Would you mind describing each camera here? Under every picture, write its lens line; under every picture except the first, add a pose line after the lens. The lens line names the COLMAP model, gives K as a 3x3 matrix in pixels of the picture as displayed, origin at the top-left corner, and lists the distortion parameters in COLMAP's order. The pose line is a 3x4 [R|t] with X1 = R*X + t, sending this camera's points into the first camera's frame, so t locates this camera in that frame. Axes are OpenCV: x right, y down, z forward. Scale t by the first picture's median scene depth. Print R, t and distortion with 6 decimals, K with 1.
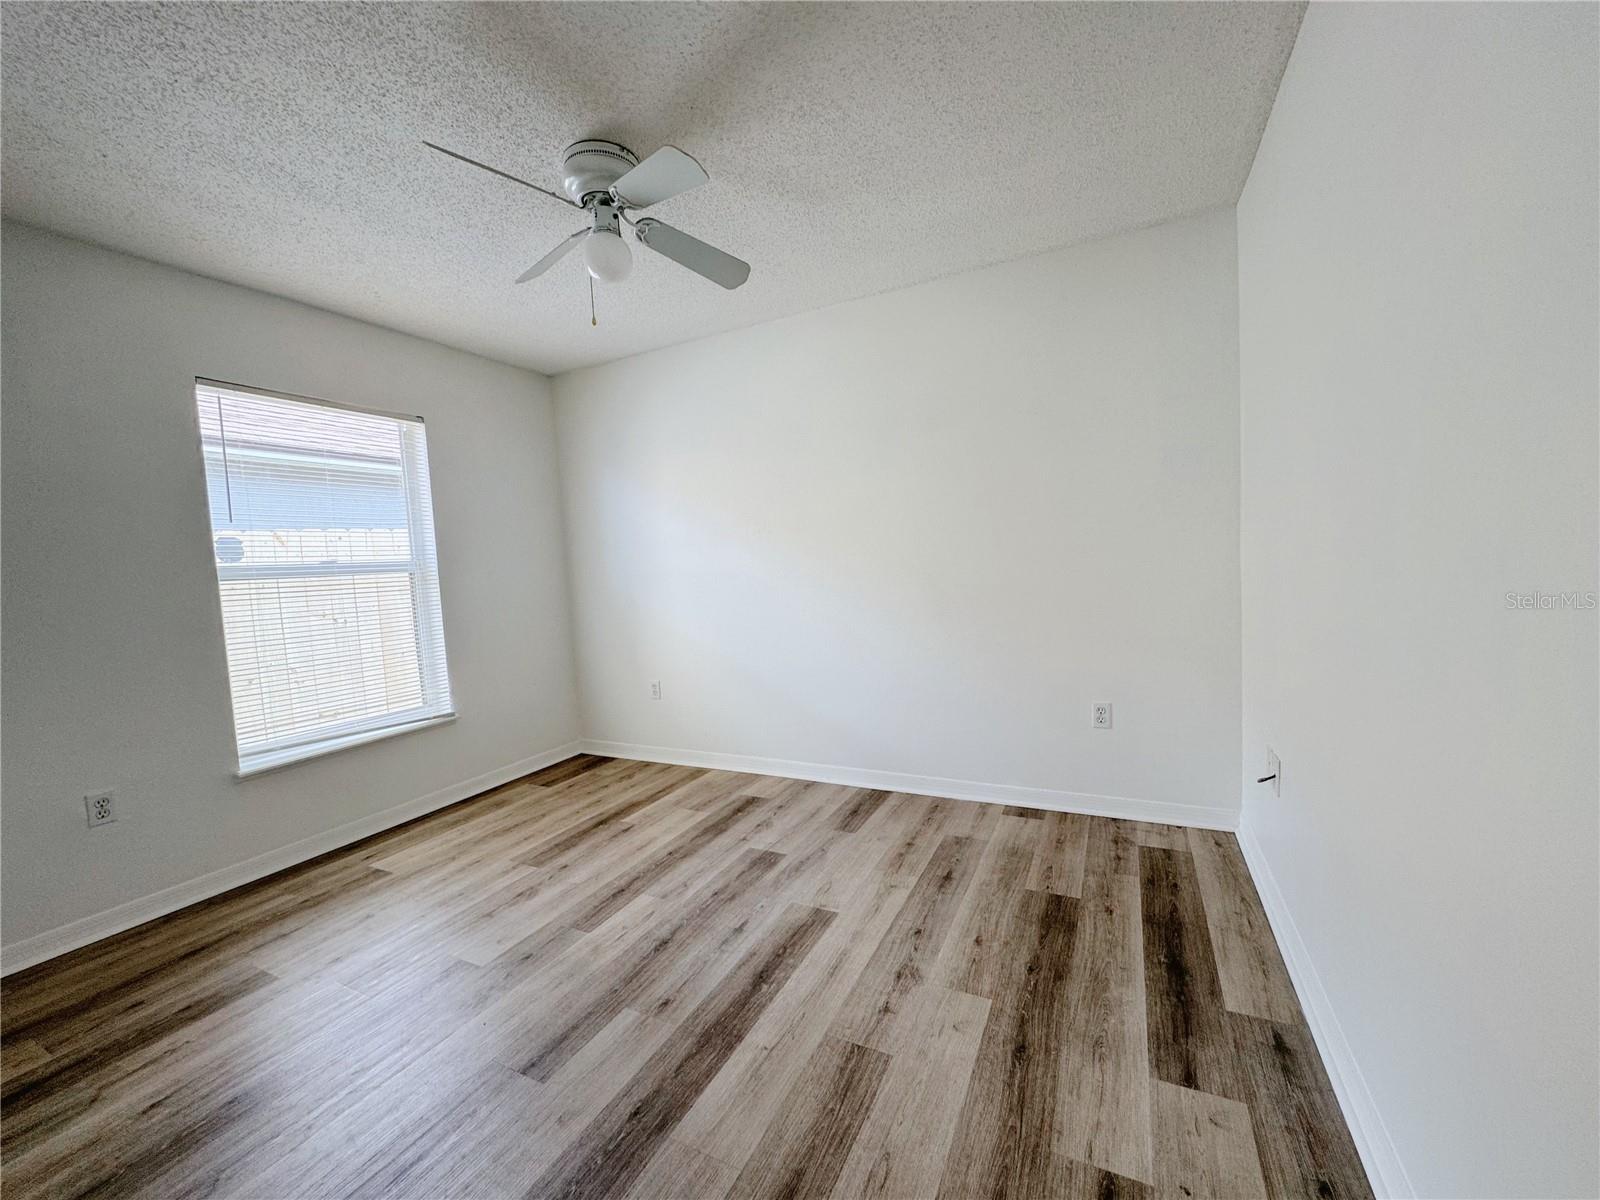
lens RADIAL K [[639.3, 0, 798.7], [0, 639.3, 599.8], [0, 0, 1]] dist [-0.000090, 0.000755]
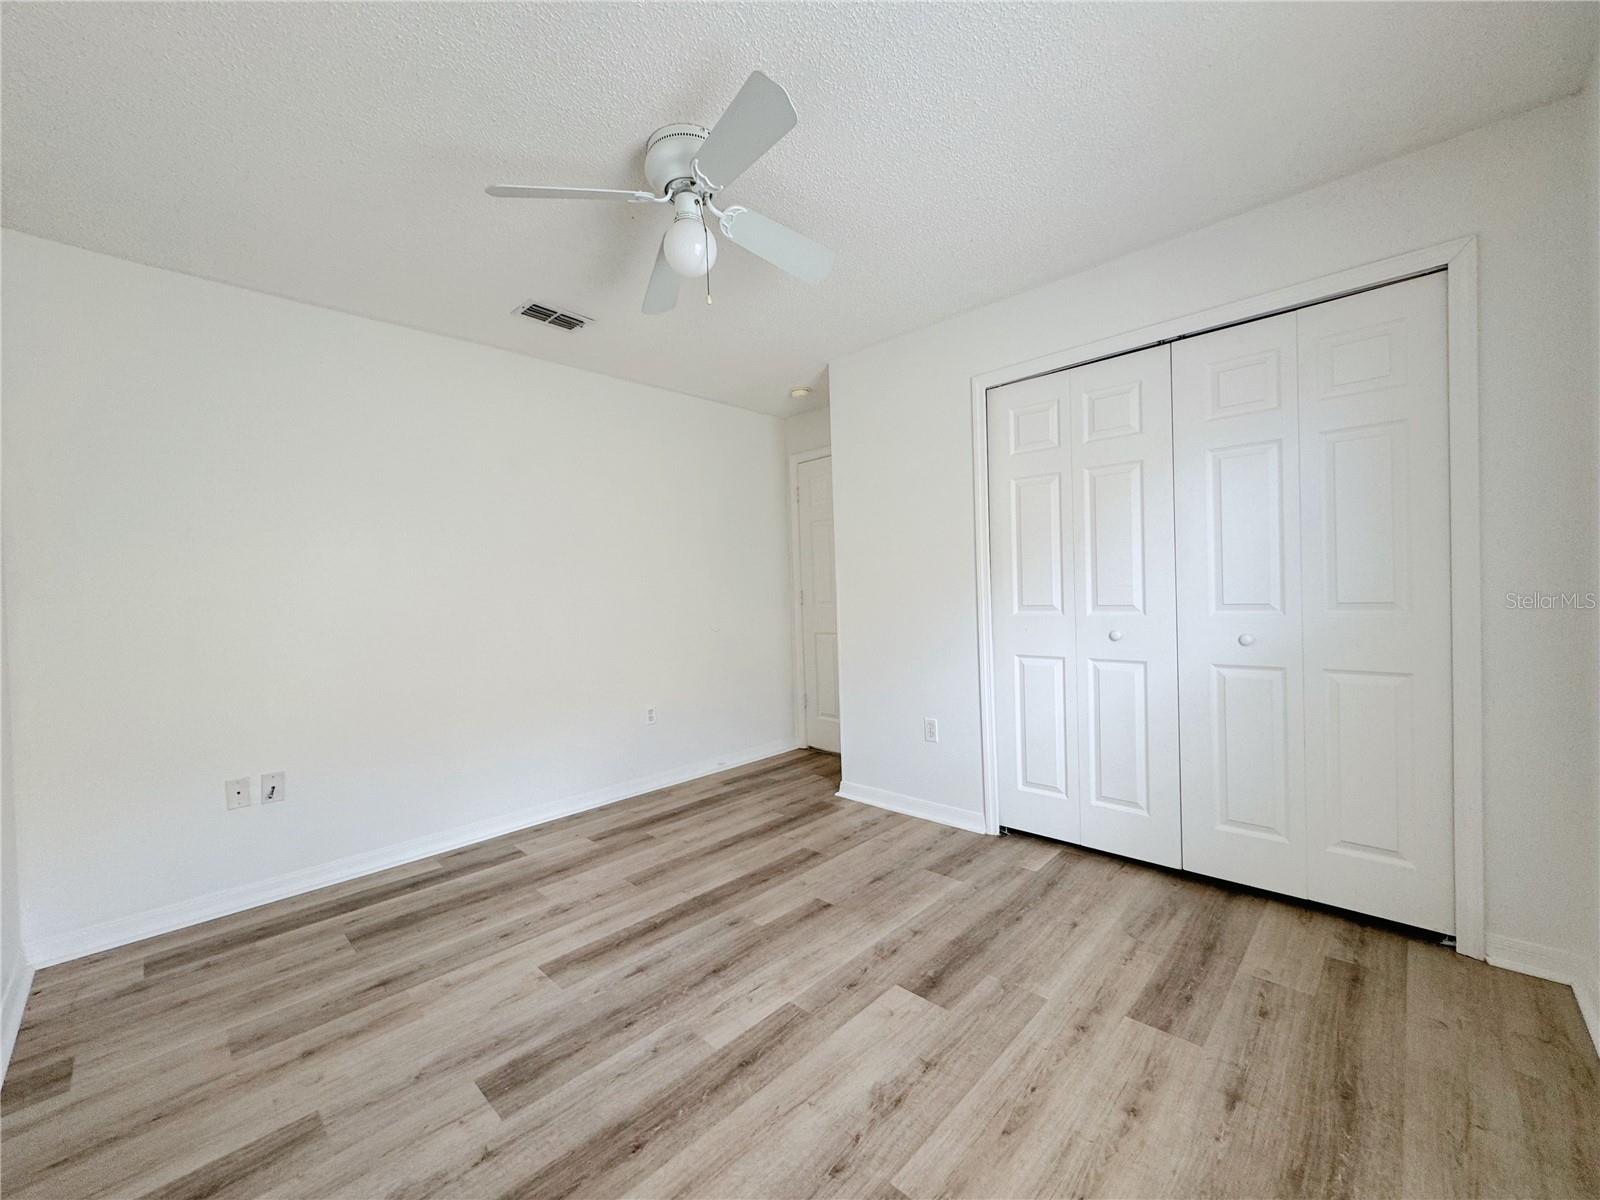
lens RADIAL K [[639.3, 0, 799.2], [0, 639.3, 600.3], [0, 0, 1]] dist [-0.000090, 0.000755]
pose [[-0.951413, 0.082114, 0.296767, -0.668100], [0.103511, 0.992988, 0.057096, -0.065088], [-0.289997, 0.085040, -0.953242, 1.848474]]
